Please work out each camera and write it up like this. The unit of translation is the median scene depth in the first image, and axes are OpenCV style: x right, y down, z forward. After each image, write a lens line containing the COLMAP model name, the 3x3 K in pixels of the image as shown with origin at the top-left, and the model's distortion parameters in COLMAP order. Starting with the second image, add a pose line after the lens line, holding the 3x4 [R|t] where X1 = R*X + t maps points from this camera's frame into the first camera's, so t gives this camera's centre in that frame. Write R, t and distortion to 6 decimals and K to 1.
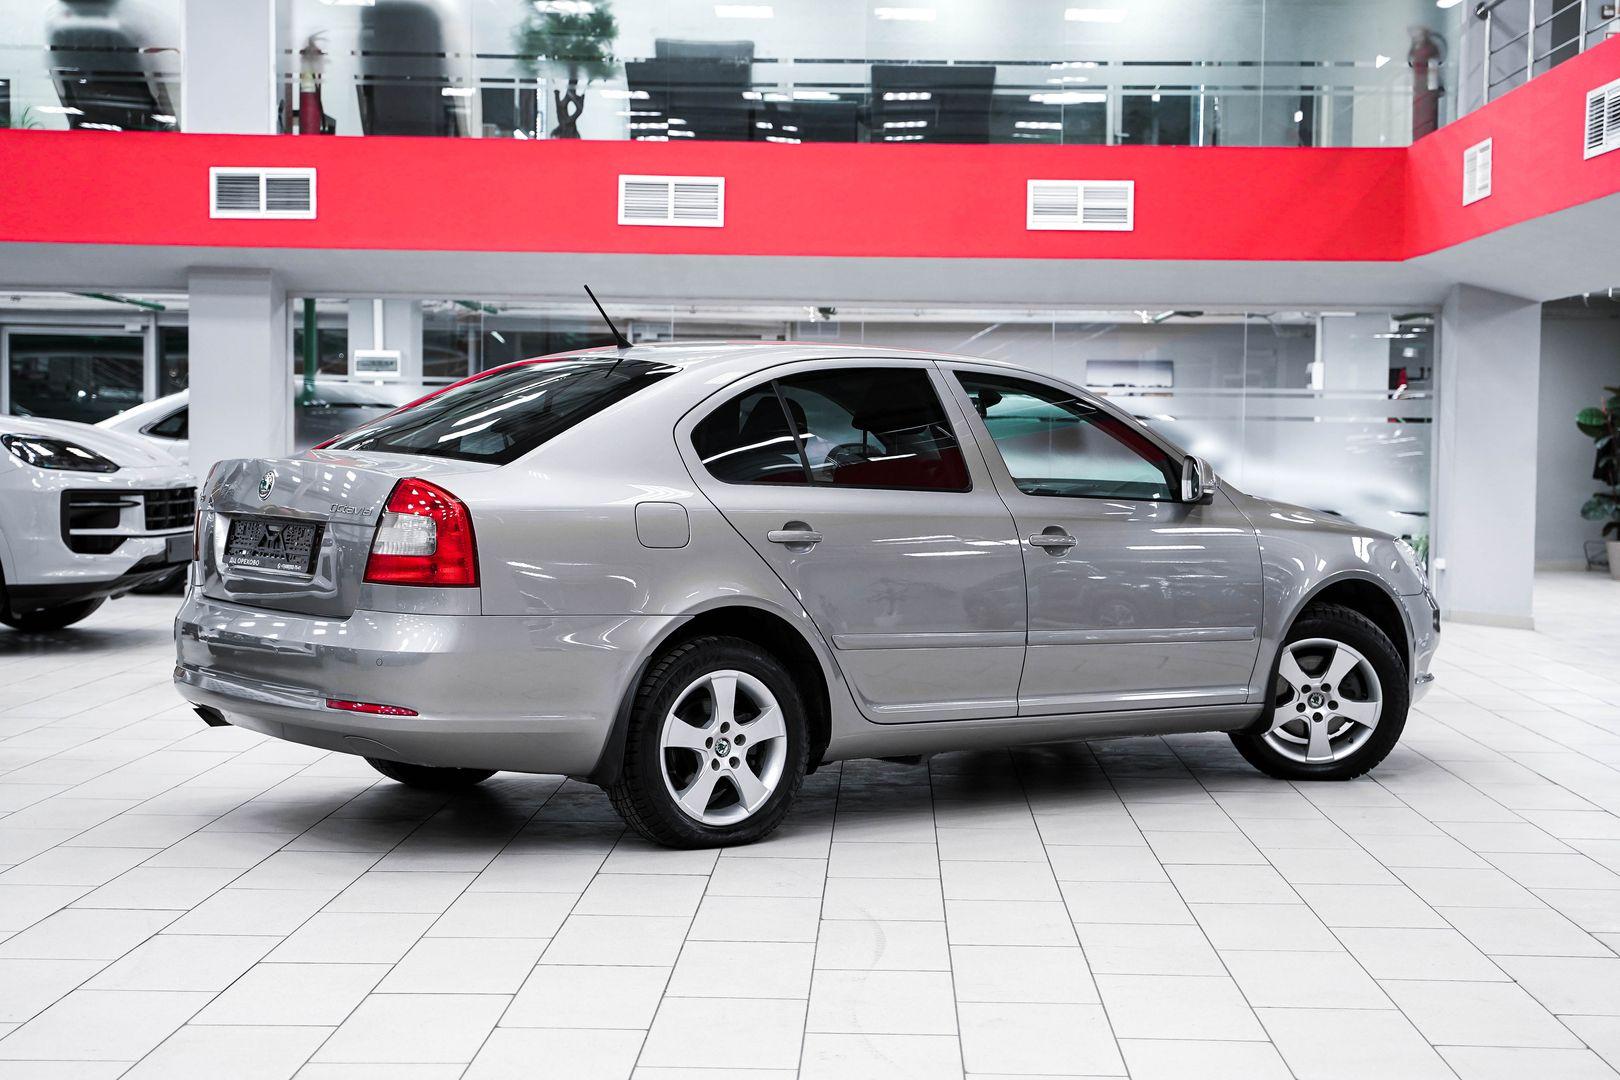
lens RADIAL K [[2559.9, 0, 844.1], [0, 2559.9, 544.4], [0, 0, 1]] dist [0.107417, 0.000000]
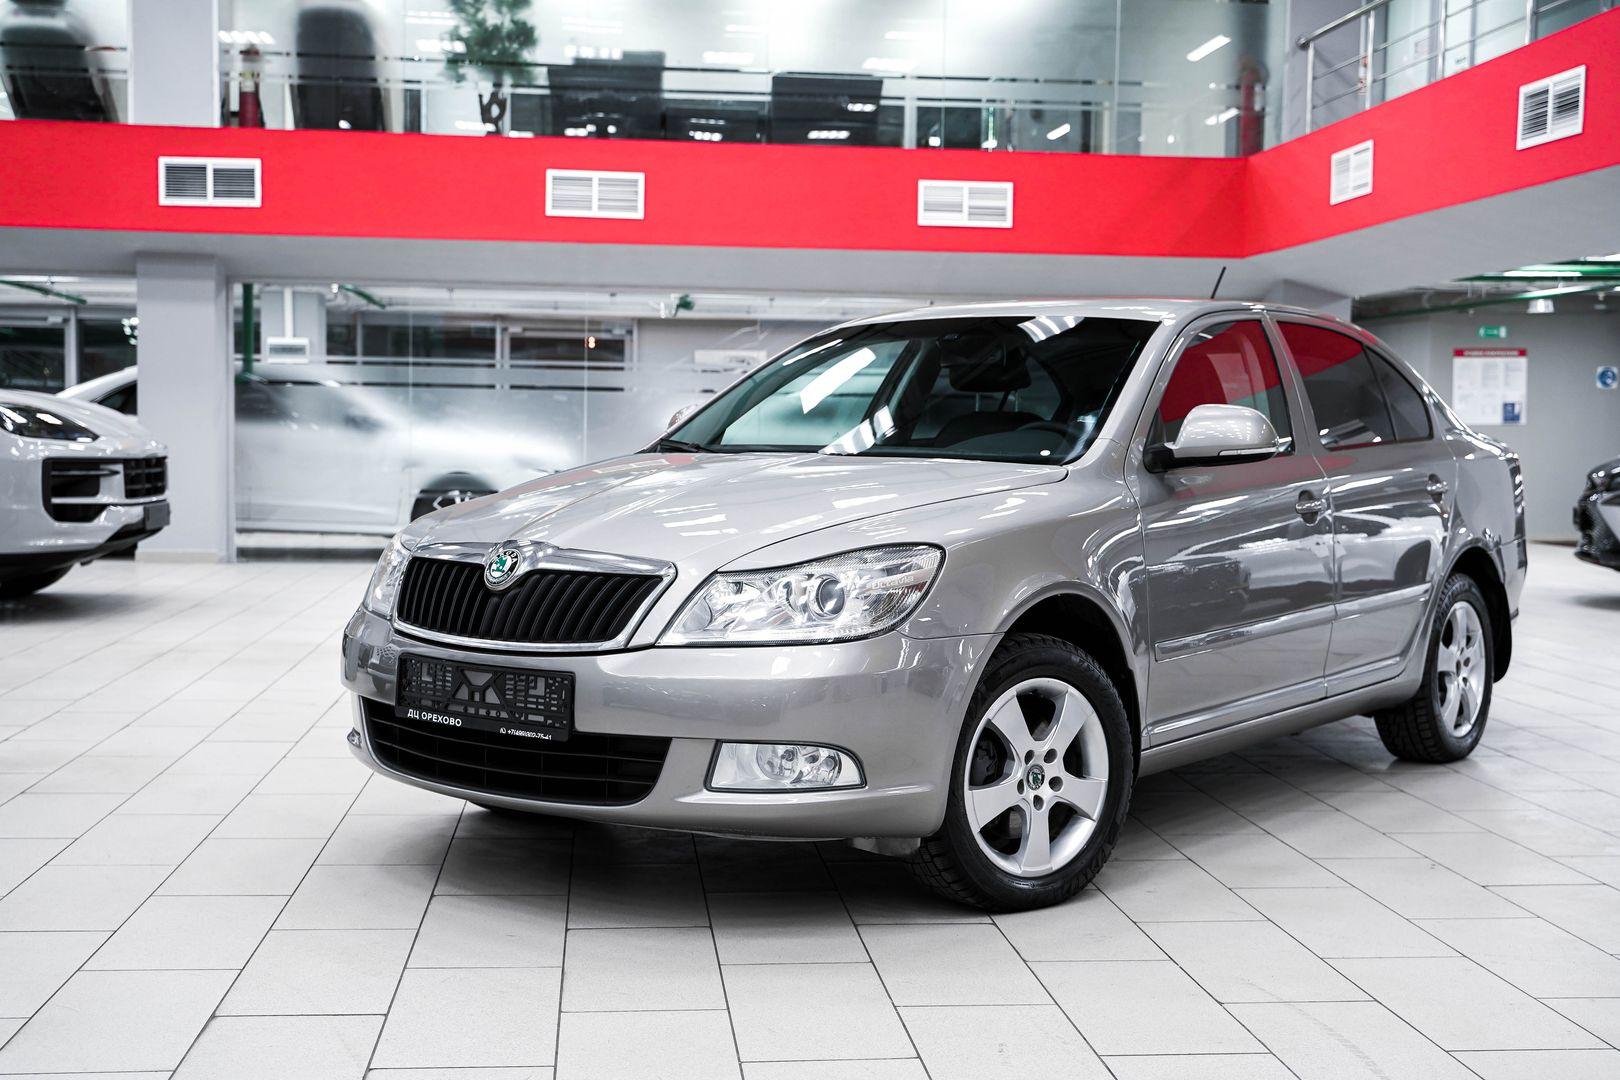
lens RADIAL K [[1908.1, 0, 801.9], [0, 1908.1, 553.6], [0, 0, 1]] dist [0.026187, 0.000000]
pose [[0.992405, -0.006857, 0.122823, -0.078614], [0.003747, 0.999667, 0.025534, -0.001720], [-0.122957, -0.024880, 0.992100, 0.175697]]
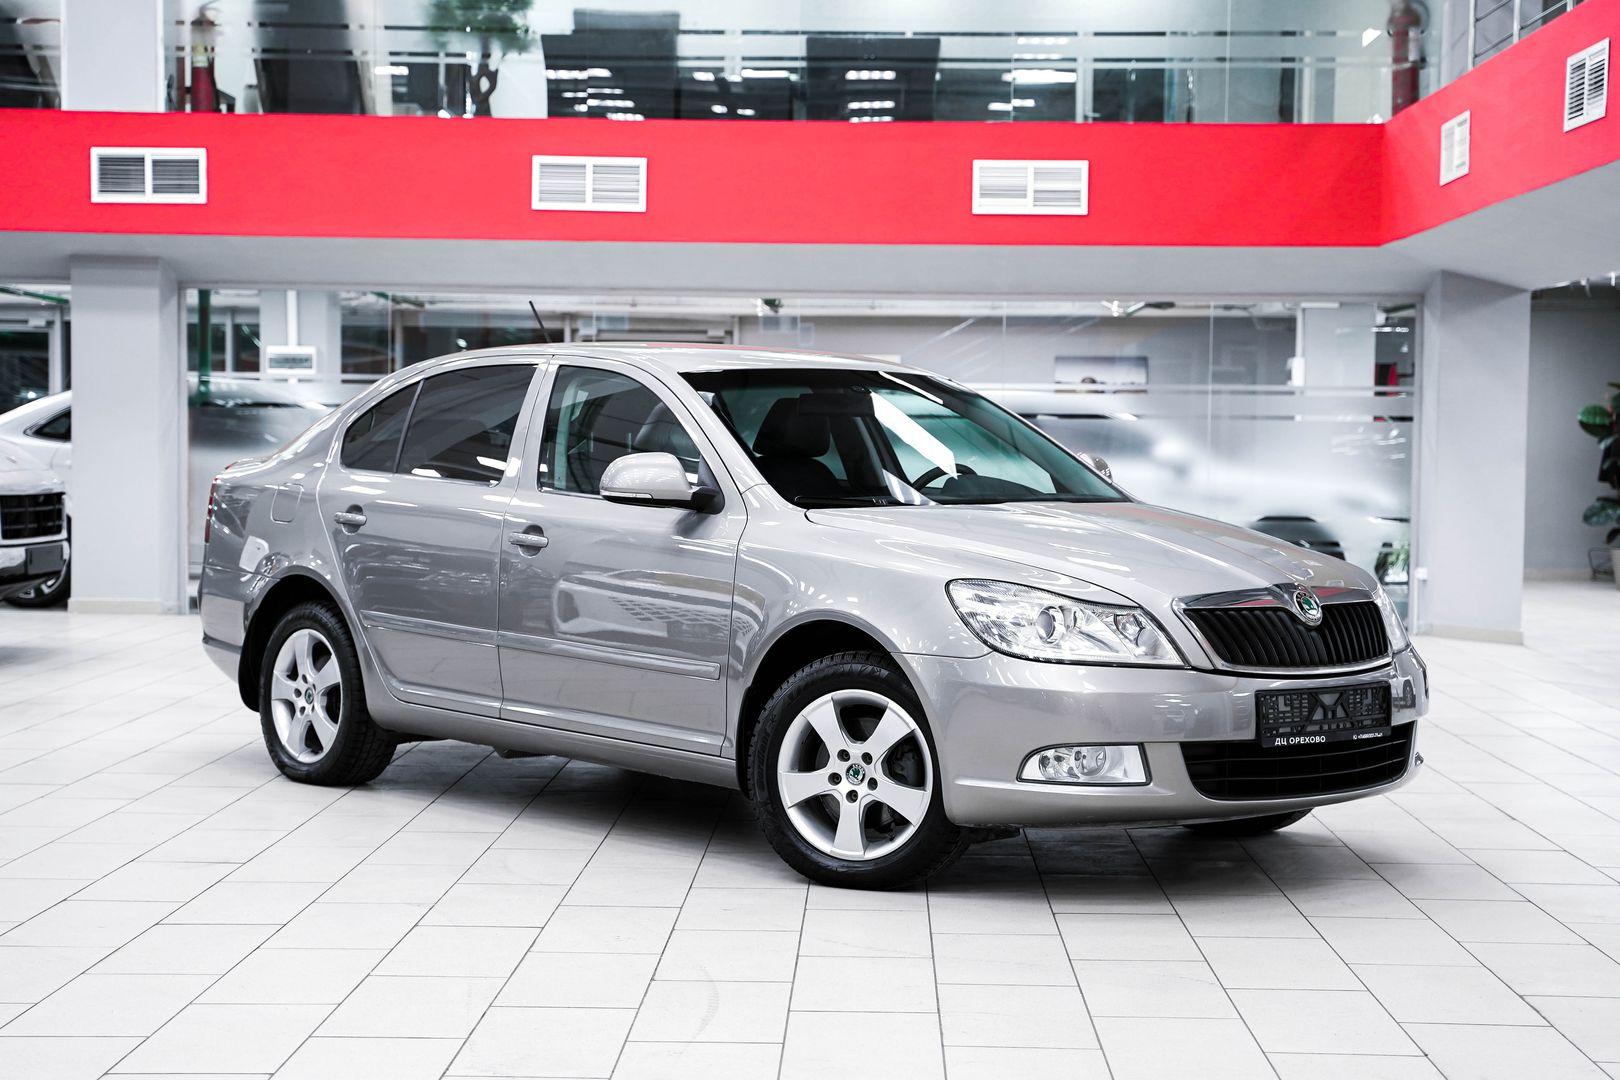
lens RADIAL K [[2678.1, 0, 811.0], [0, 2678.1, 549.9], [0, 0, 1]] dist [0.146630, 0.000000]
pose [[0.999958, -0.001321, -0.009043, 0.020730], [0.001314, 0.999999, -0.000844, -0.000439], [0.009045, 0.000832, 0.999959, 0.027989]]
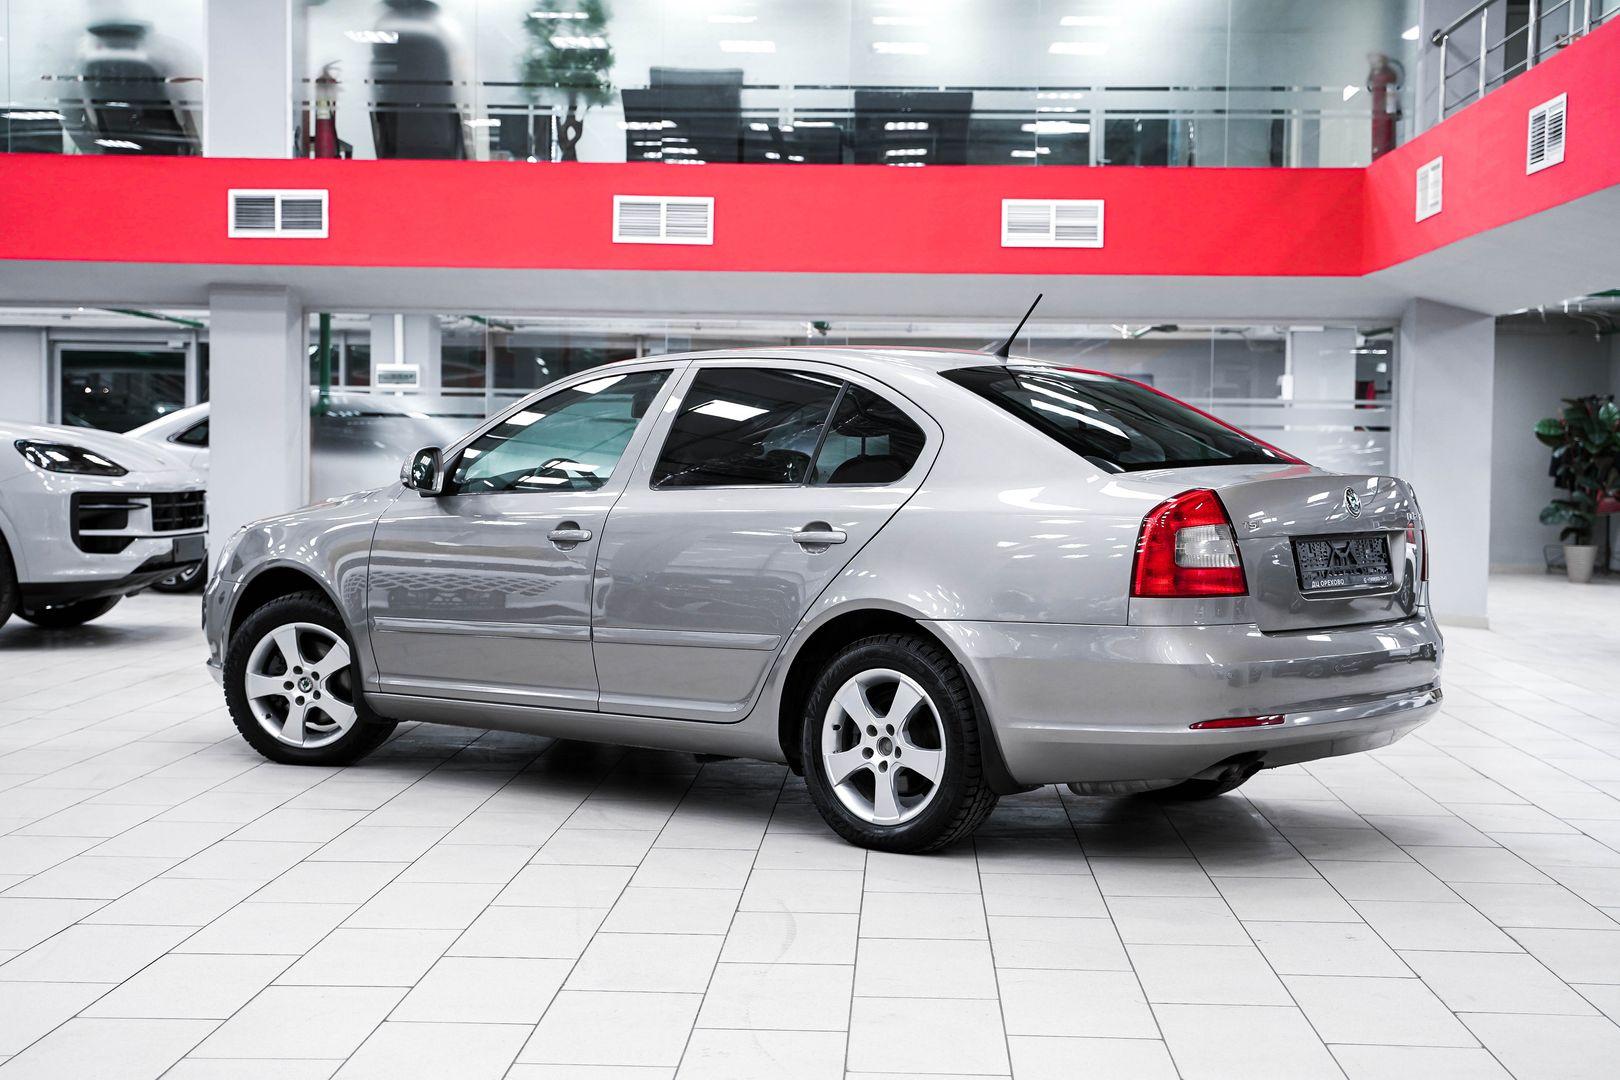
lens RADIAL K [[2382.8, 0, 815.9], [0, 2382.8, 528.1], [0, 0, 1]] dist [0.086864, 0.000000]
pose [[0.999761, 0.001011, -0.021841, 0.016197], [-0.001215, 0.999956, -0.009327, 0.001603], [0.021830, 0.009351, 0.999718, 0.022960]]
